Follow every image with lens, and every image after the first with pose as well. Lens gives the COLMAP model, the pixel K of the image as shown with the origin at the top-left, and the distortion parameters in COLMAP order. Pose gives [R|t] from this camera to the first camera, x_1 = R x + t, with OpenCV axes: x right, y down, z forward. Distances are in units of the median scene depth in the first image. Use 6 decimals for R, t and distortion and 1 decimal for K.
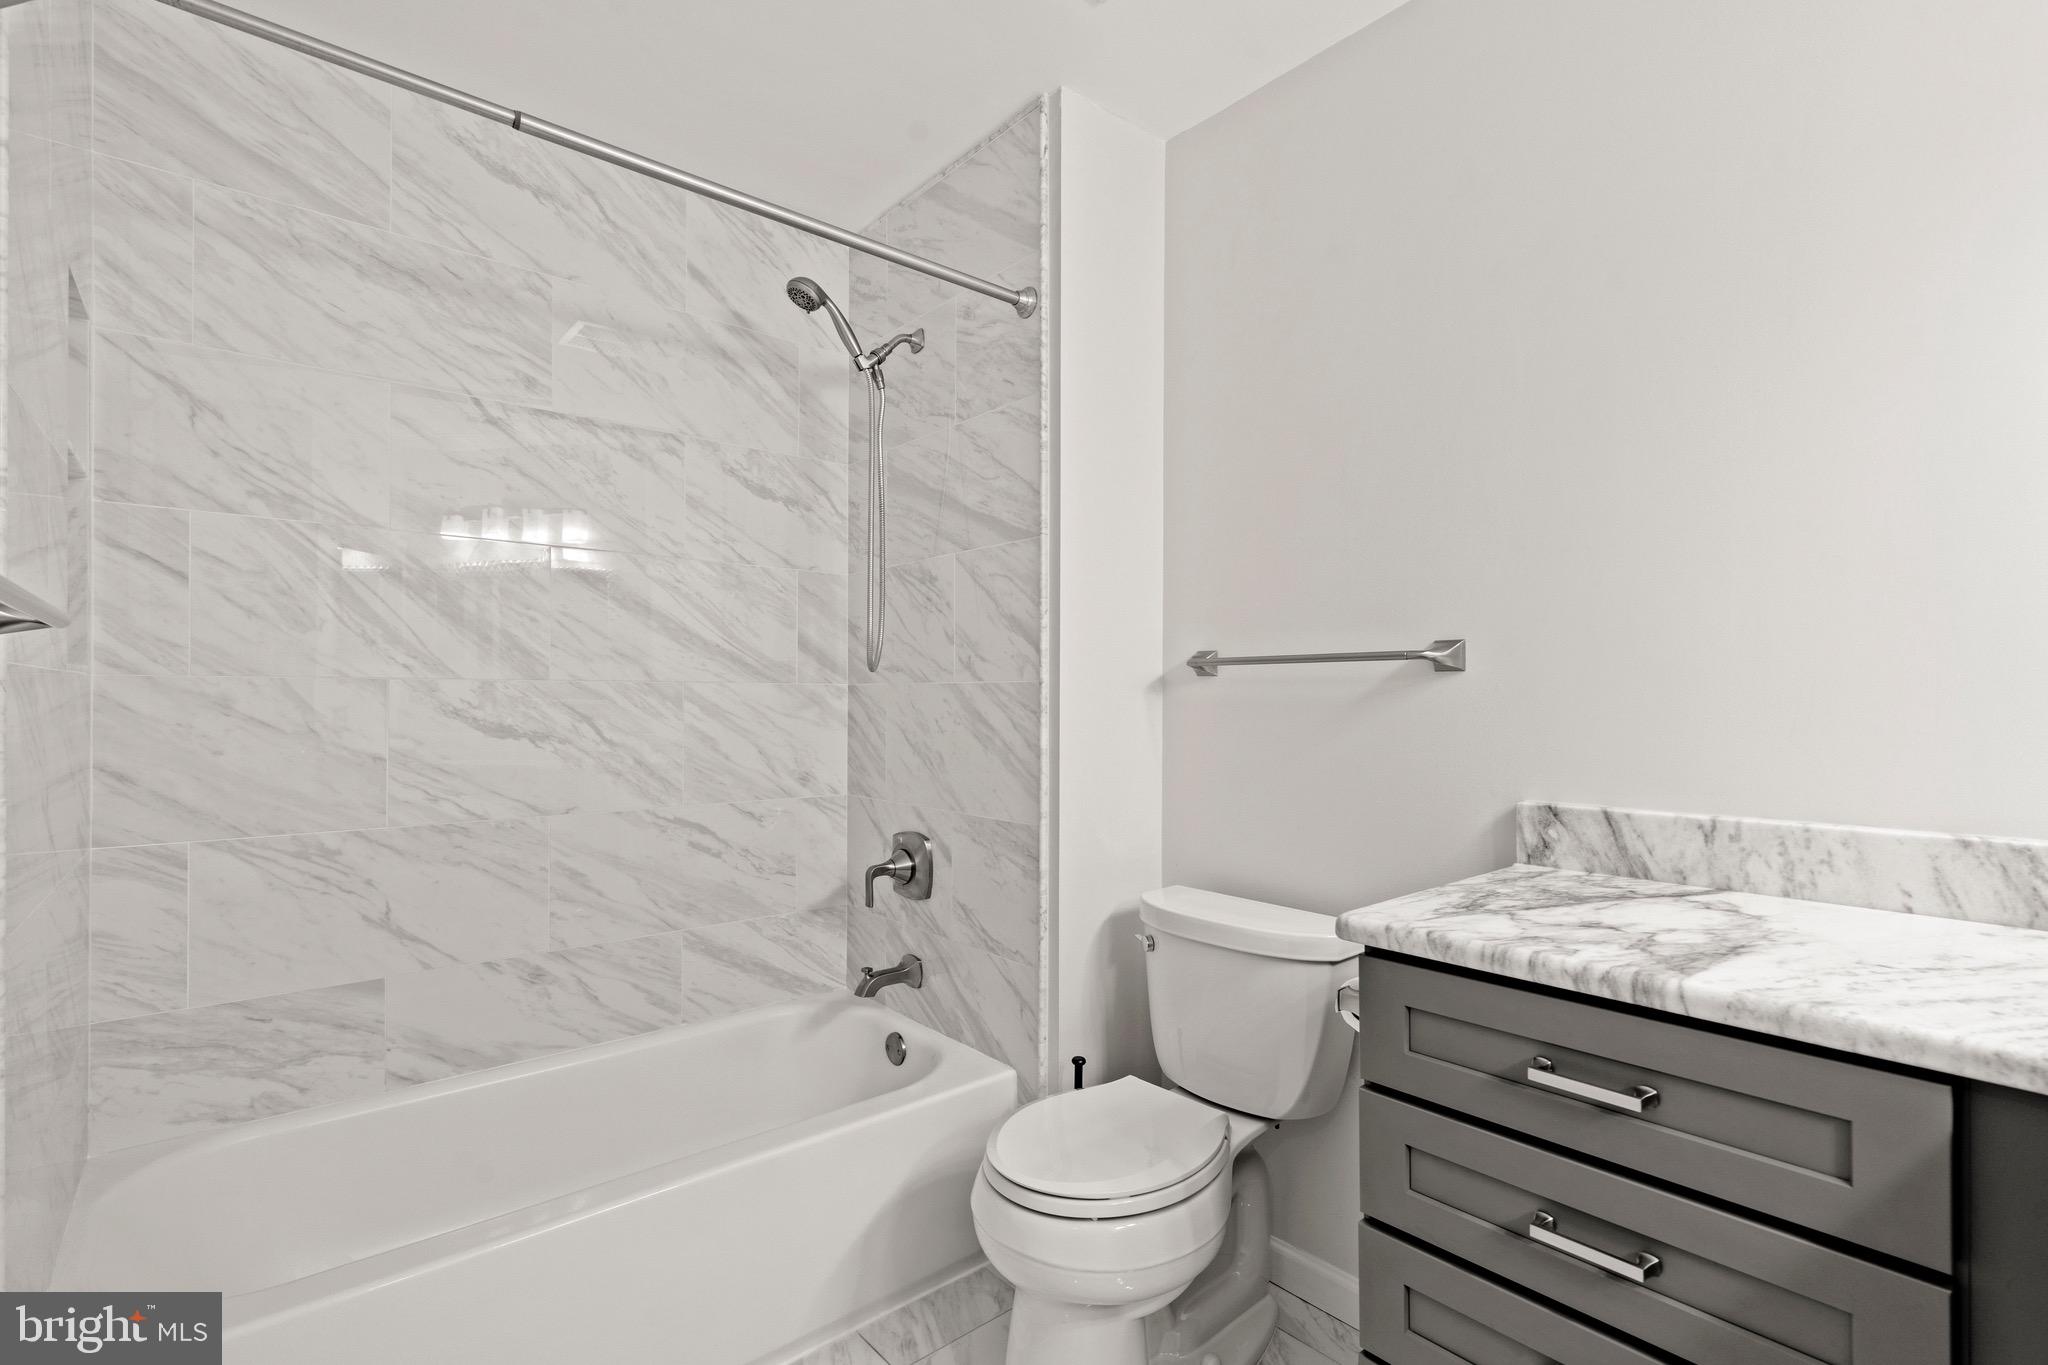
lens RADIAL K [[963.1, 0, 1024.0], [0, 963.1, 682.5], [0, 0, 1]] dist [0.000870, 0.000657]
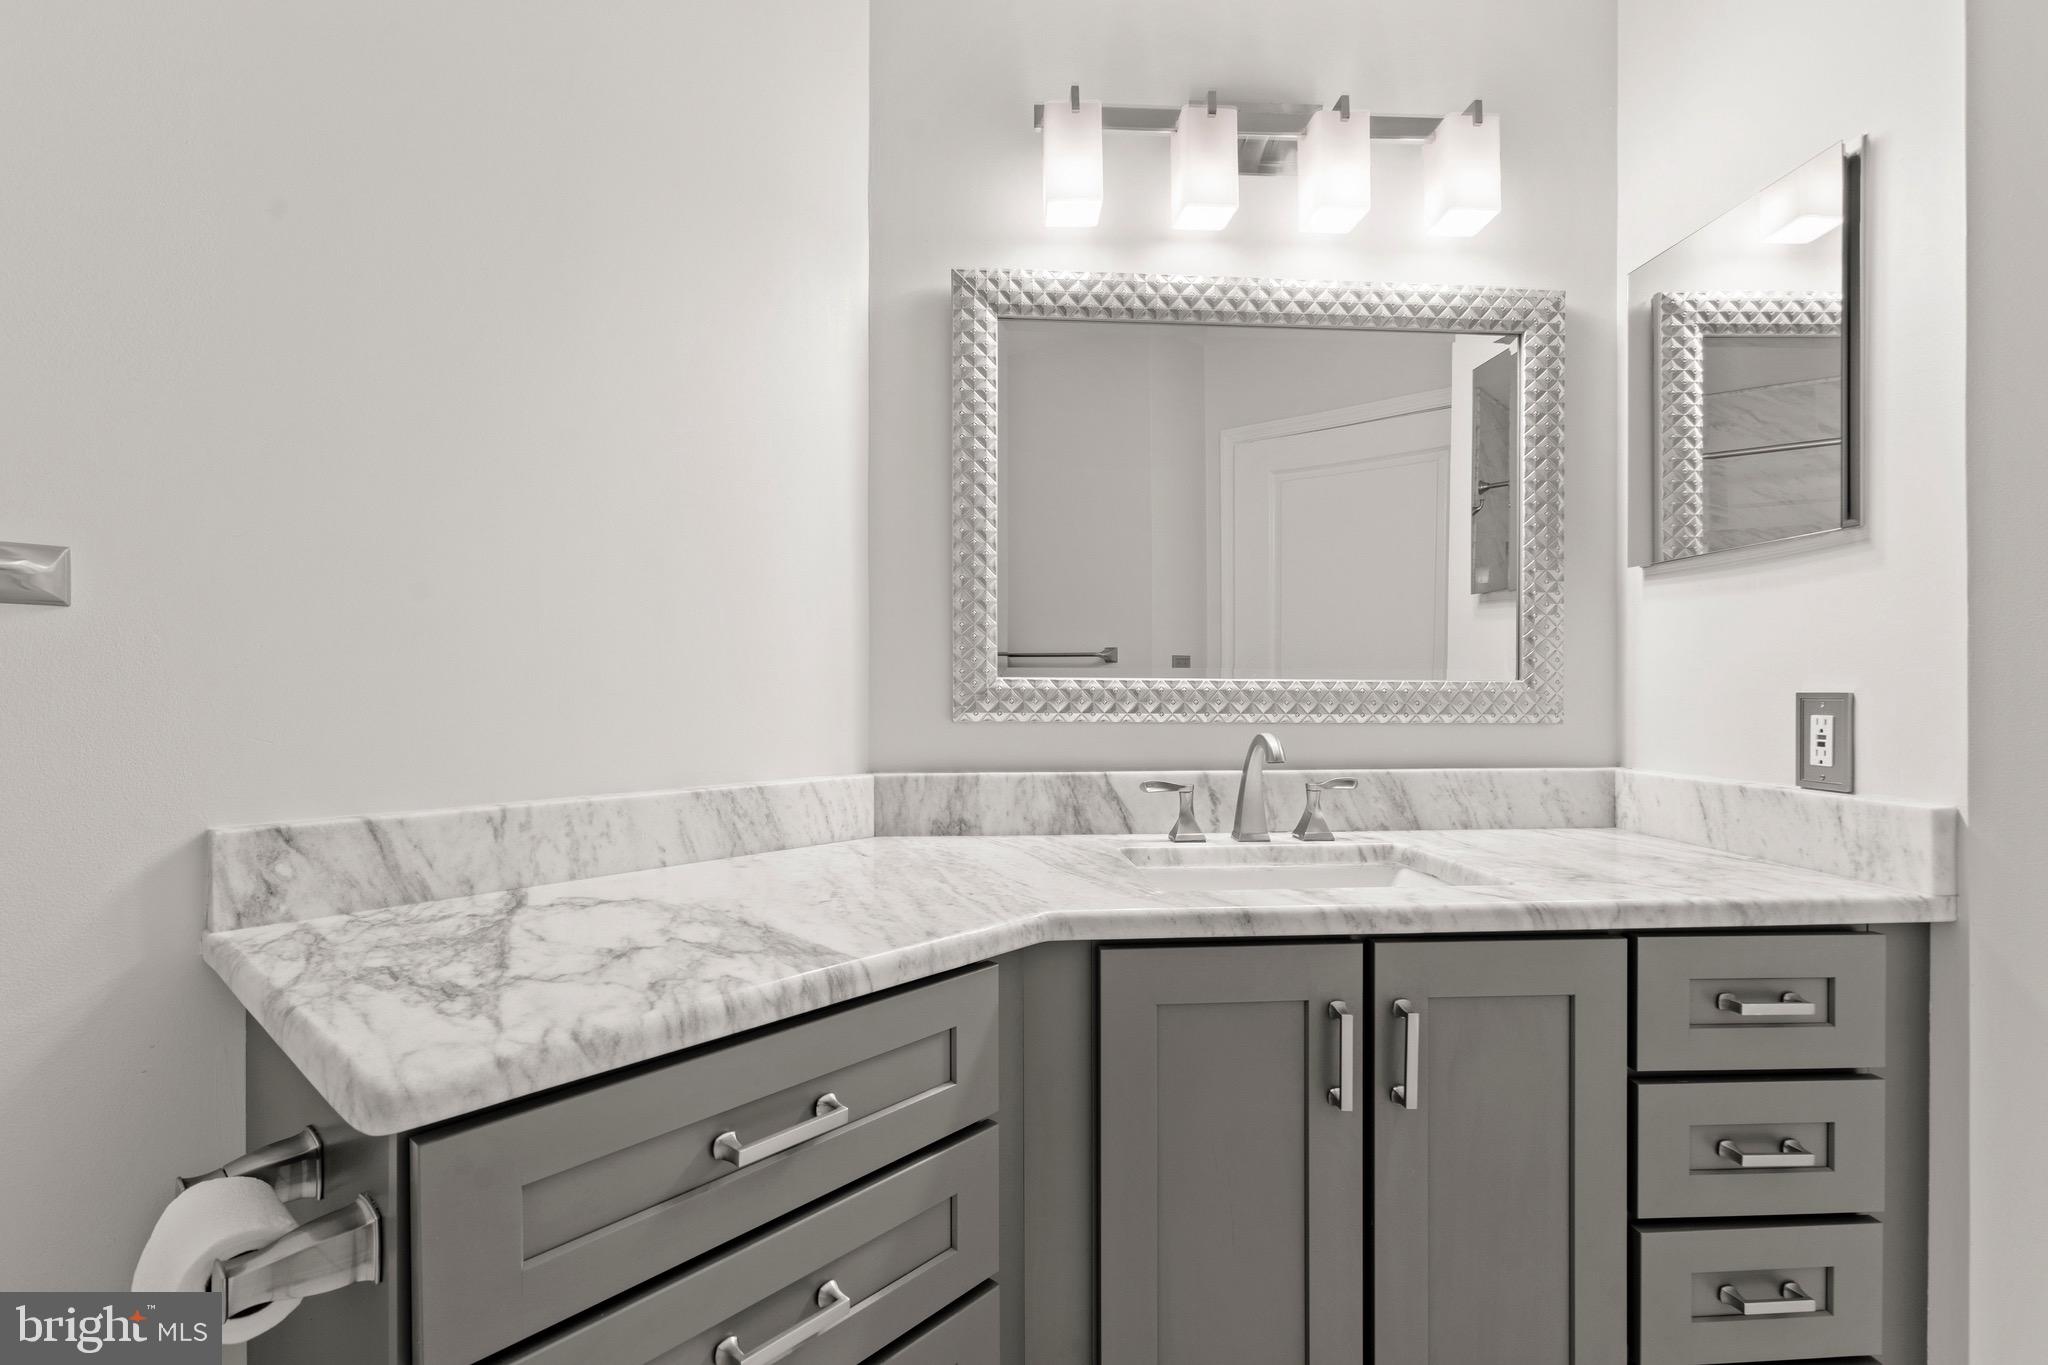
lens RADIAL K [[963.1, 0, 1024.0], [0, 963.1, 682.5], [0, 0, 1]] dist [0.000870, 0.000657]
pose [[-0.142960, 0.007542, 0.989700, -0.183908], [-0.015115, 0.999838, -0.009802, 0.034114], [-0.989613, -0.016361, -0.142823, 0.683523]]
